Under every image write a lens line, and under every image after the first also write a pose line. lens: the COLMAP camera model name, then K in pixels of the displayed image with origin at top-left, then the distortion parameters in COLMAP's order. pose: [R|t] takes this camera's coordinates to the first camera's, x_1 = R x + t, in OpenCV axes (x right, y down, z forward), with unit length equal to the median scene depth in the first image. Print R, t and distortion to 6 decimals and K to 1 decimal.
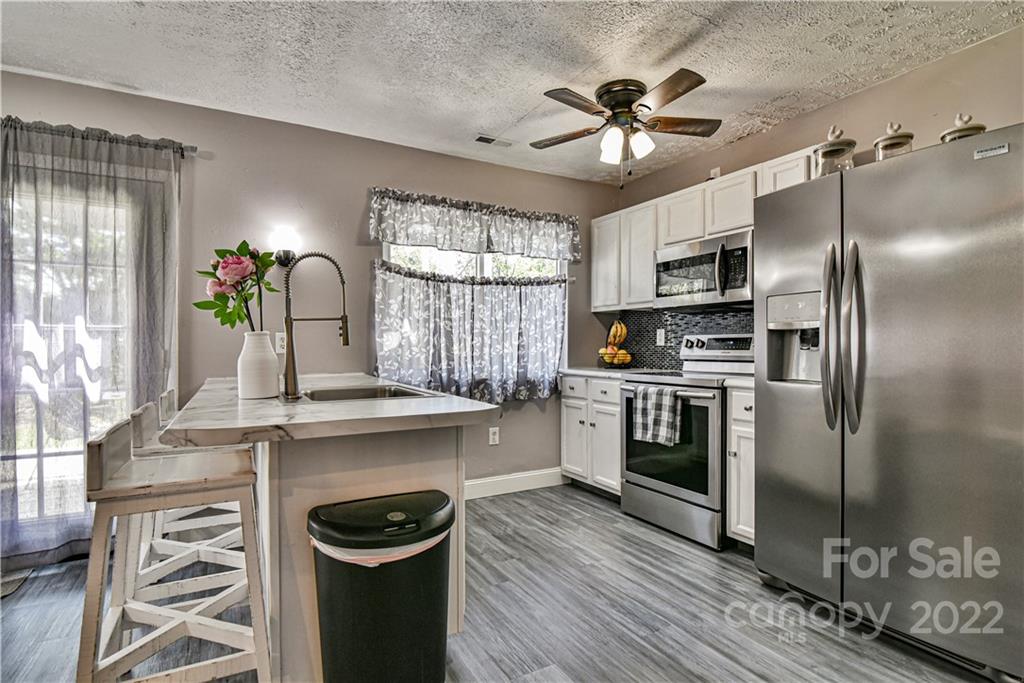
lens RADIAL K [[510.2, 0, 509.7], [0, 510.2, 344.4], [0, 0, 1]] dist [-0.013889, -0.000464]
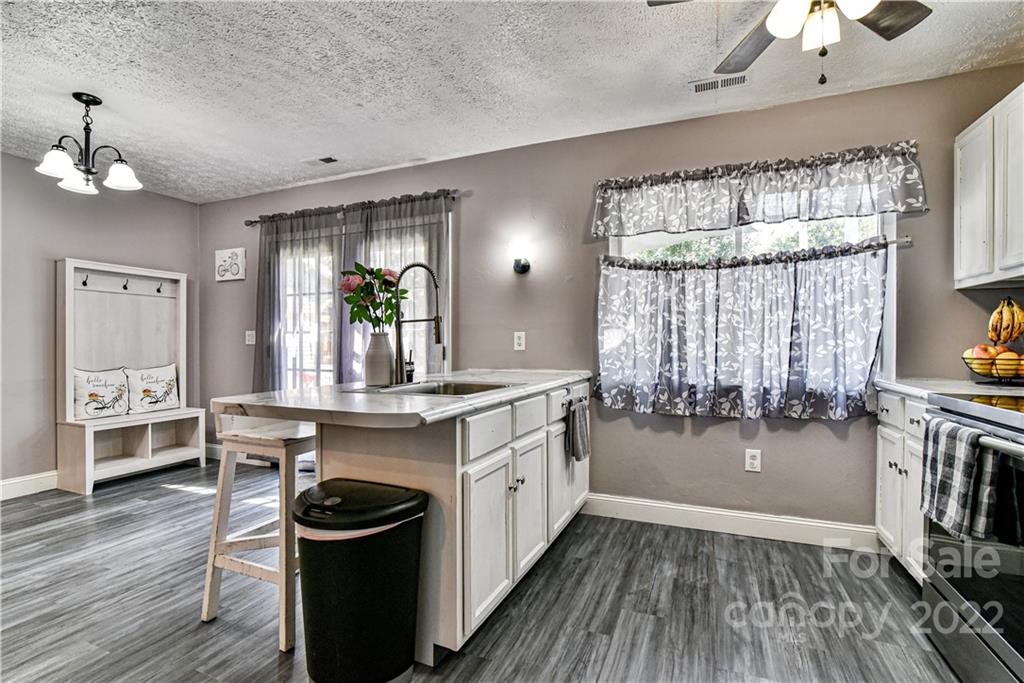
lens RADIAL K [[475.9, 0, 510.0], [0, 475.9, 345.9], [0, 0, 1]] dist [-0.018846, 0.000719]
pose [[0.610588, 0.006396, -0.791923, 0.334681], [-0.000195, 0.999969, 0.007927, -0.000261], [0.791948, -0.004686, 0.610570, 0.286343]]
